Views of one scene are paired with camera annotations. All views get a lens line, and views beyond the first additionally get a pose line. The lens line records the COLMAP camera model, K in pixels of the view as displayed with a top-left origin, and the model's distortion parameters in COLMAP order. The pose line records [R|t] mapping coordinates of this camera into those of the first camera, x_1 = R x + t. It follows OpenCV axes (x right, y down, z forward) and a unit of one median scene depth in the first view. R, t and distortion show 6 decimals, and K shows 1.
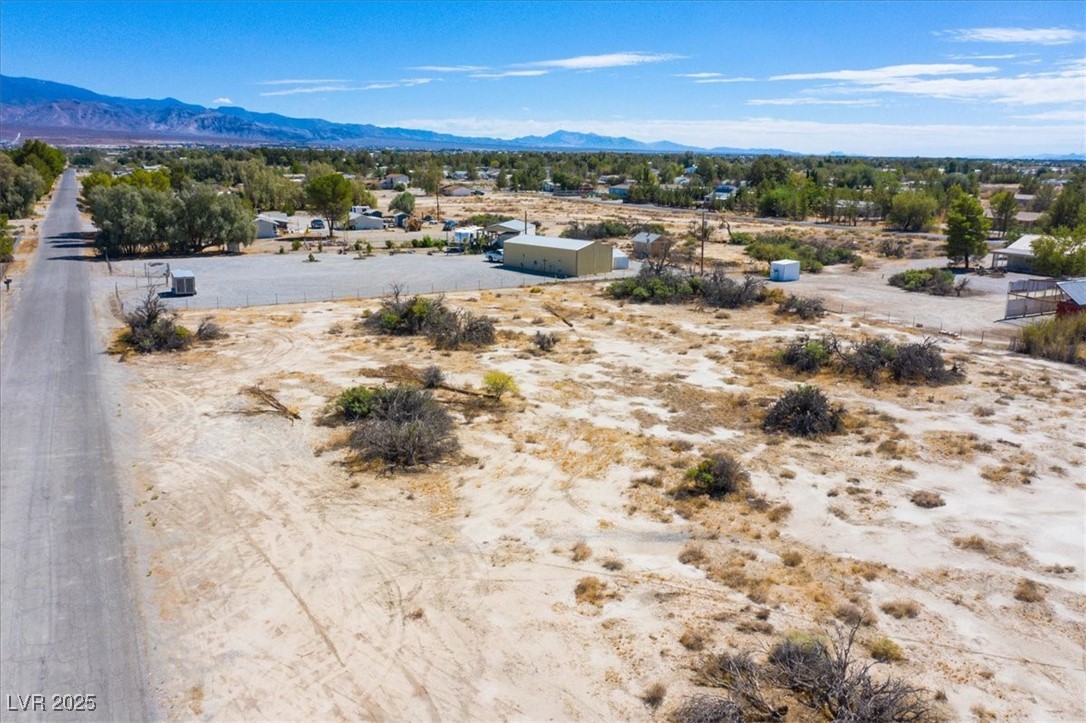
lens RADIAL K [[850.7, 0, 542.9], [0, 850.7, 356.4], [0, 0, 1]] dist [-0.019063, 0.005008]
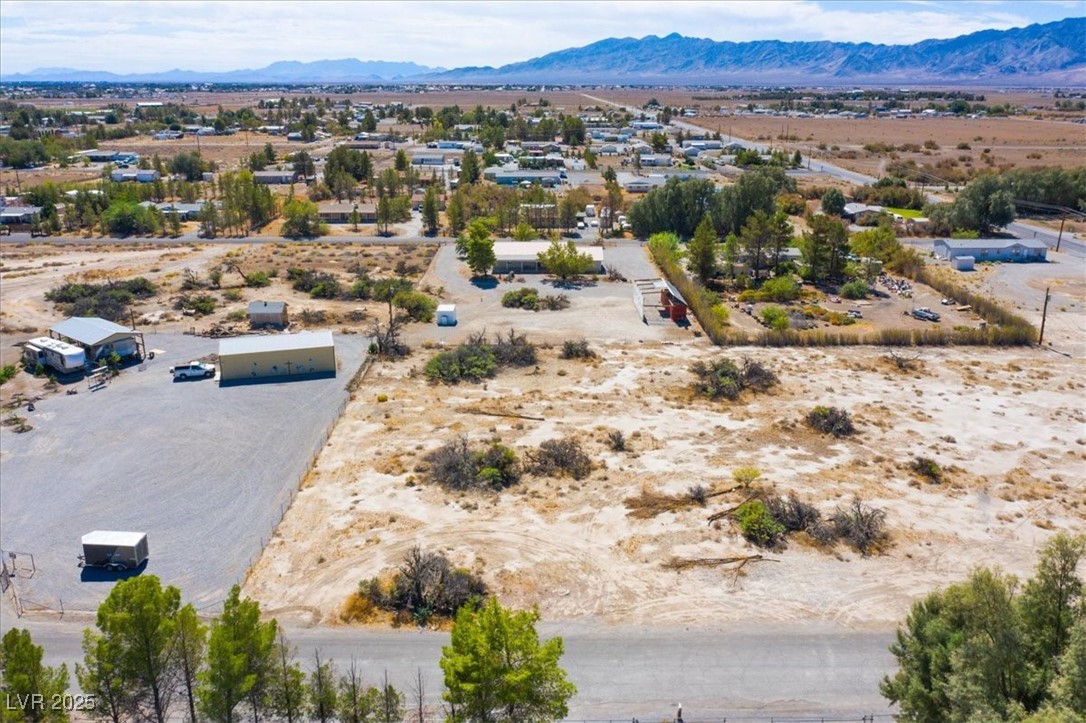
lens RADIAL K [[850.7, 0, 542.9], [0, 850.7, 356.4], [0, 0, 1]] dist [-0.019063, 0.005008]
pose [[0.469915, -0.283685, 0.835884, -1.129311], [0.208596, 0.955818, 0.207121, -0.441595], [-0.857711, 0.077033, 0.508329, 0.452492]]
